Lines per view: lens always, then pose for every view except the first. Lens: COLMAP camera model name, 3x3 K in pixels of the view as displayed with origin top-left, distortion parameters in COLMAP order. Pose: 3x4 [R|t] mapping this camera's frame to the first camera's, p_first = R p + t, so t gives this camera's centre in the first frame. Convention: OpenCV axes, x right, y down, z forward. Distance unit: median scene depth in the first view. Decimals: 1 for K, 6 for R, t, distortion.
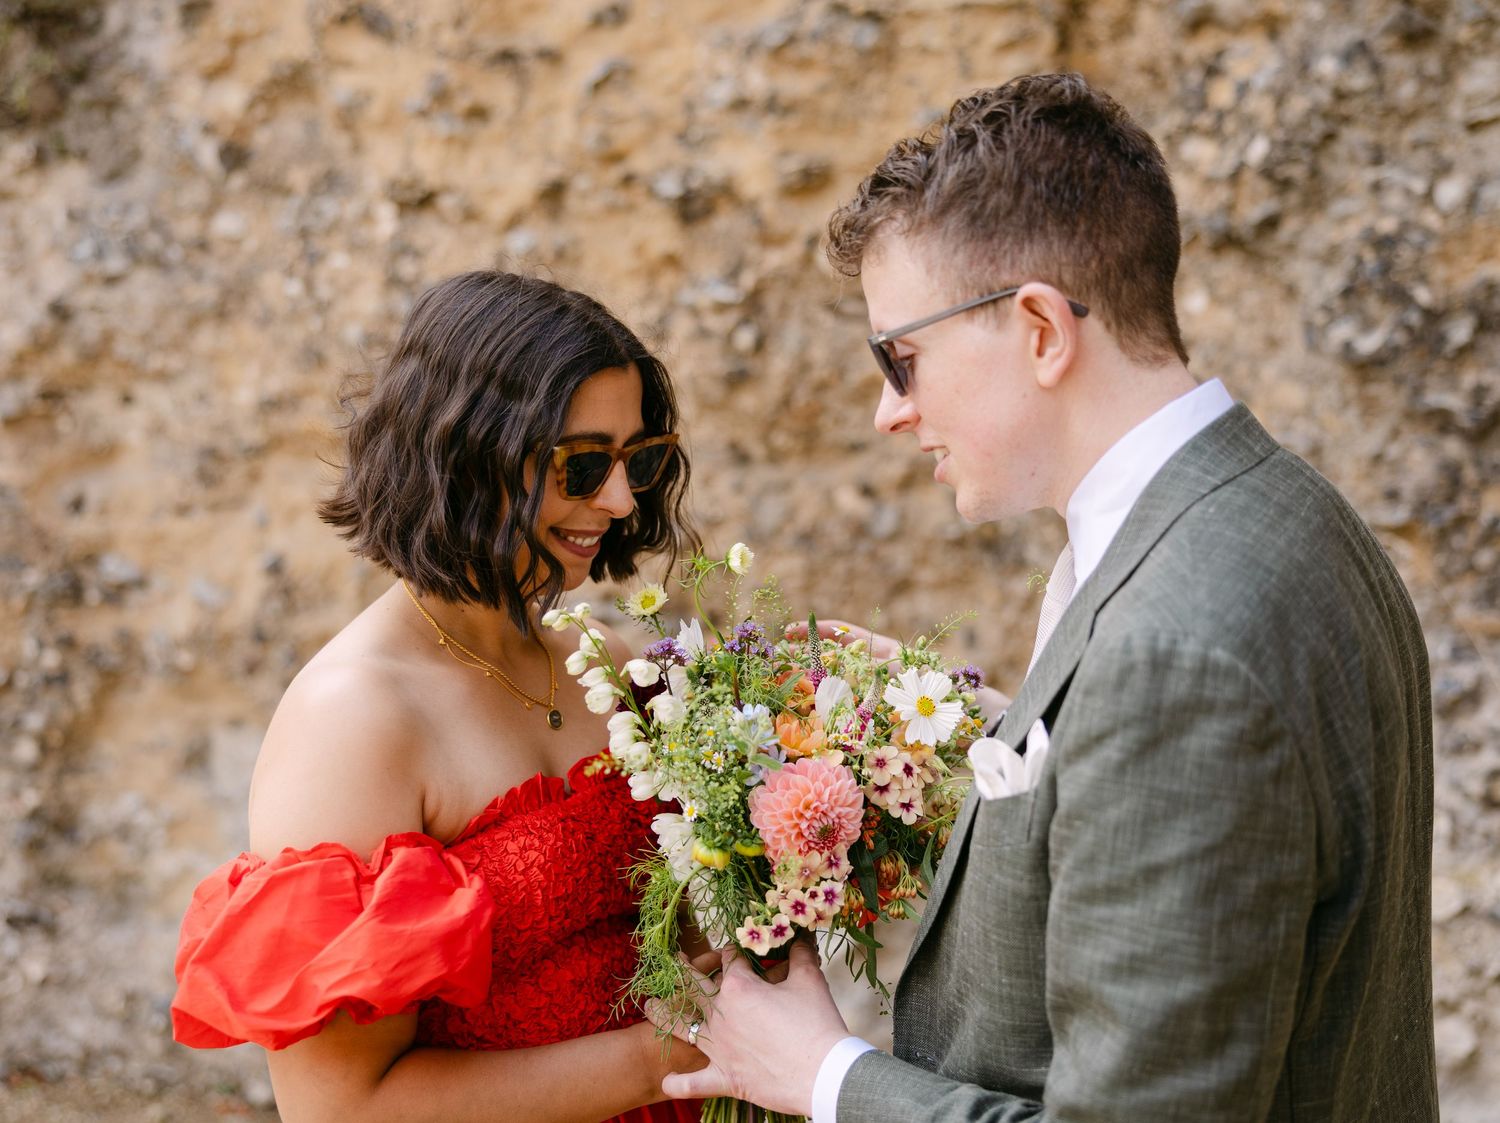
lens RADIAL K [[1726.1, 0, 750.0], [0, 1726.1, 561.5], [0, 0, 1]] dist [-0.043308, -0.010915]
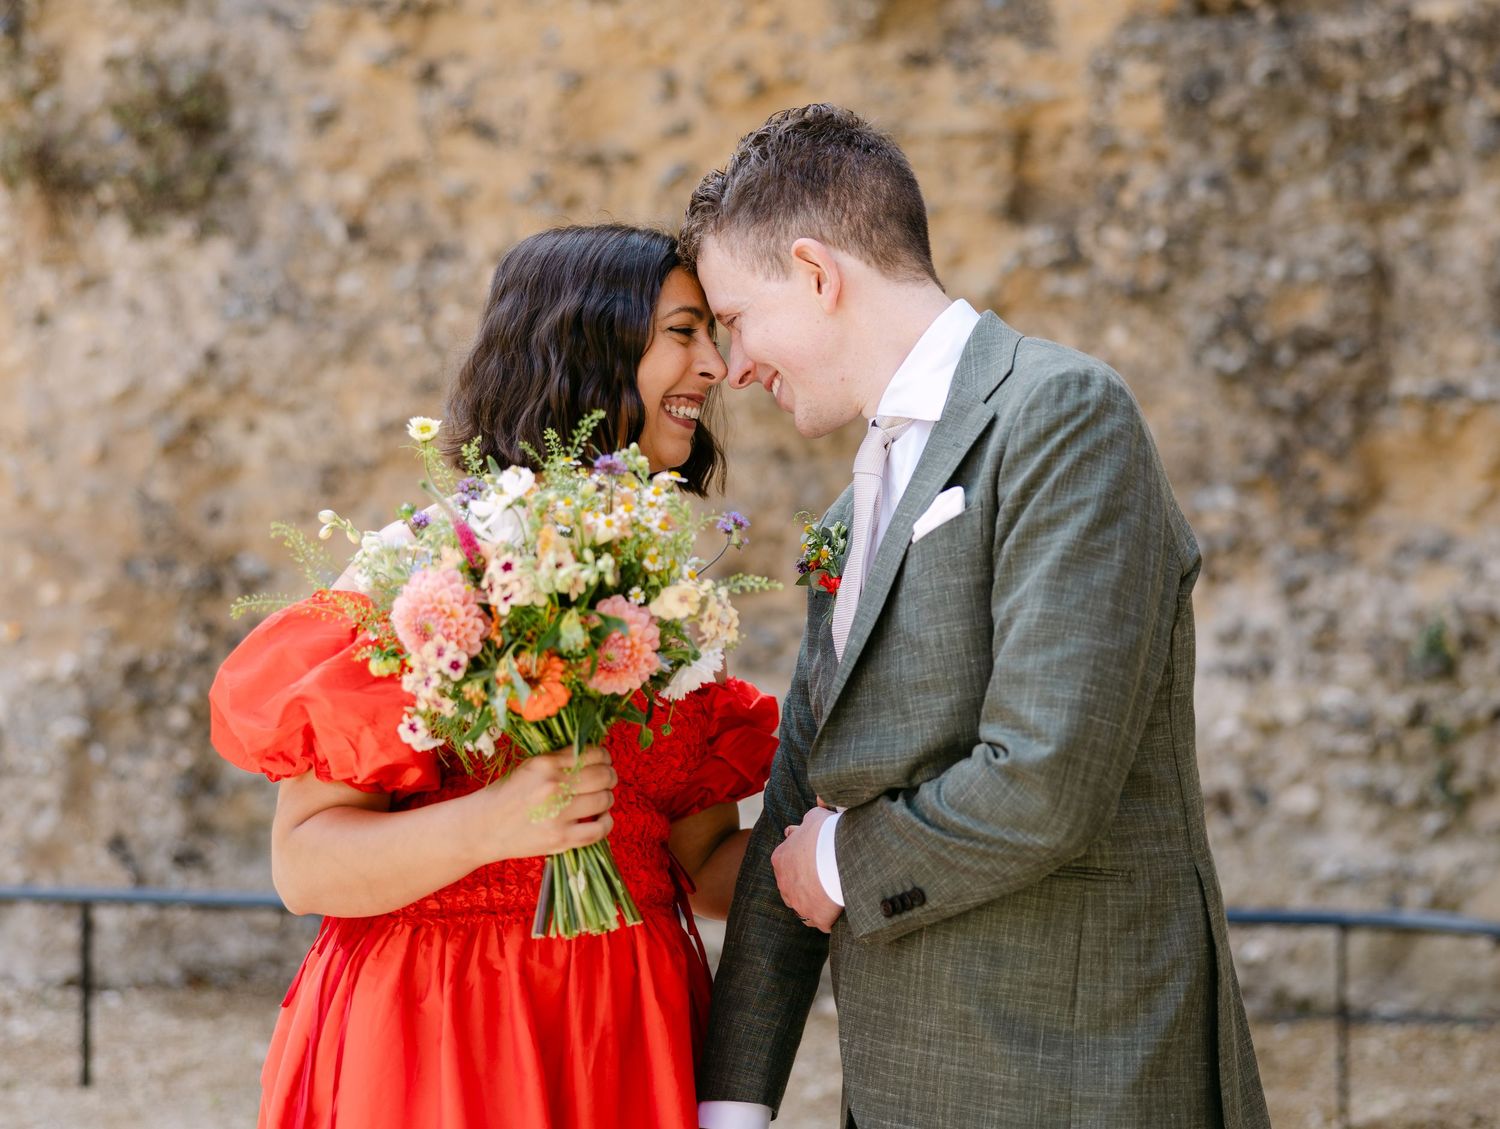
lens RADIAL K [[2357.4, 0, 750.0], [0, 2357.4, 564.5], [0, 0, 1]] dist [-0.112330, 0.091422]
pose [[0.989266, -0.033550, 0.142222, -0.288065], [0.039144, 0.998559, -0.036720, 0.088241], [-0.140785, 0.041893, 0.989153, -0.786431]]
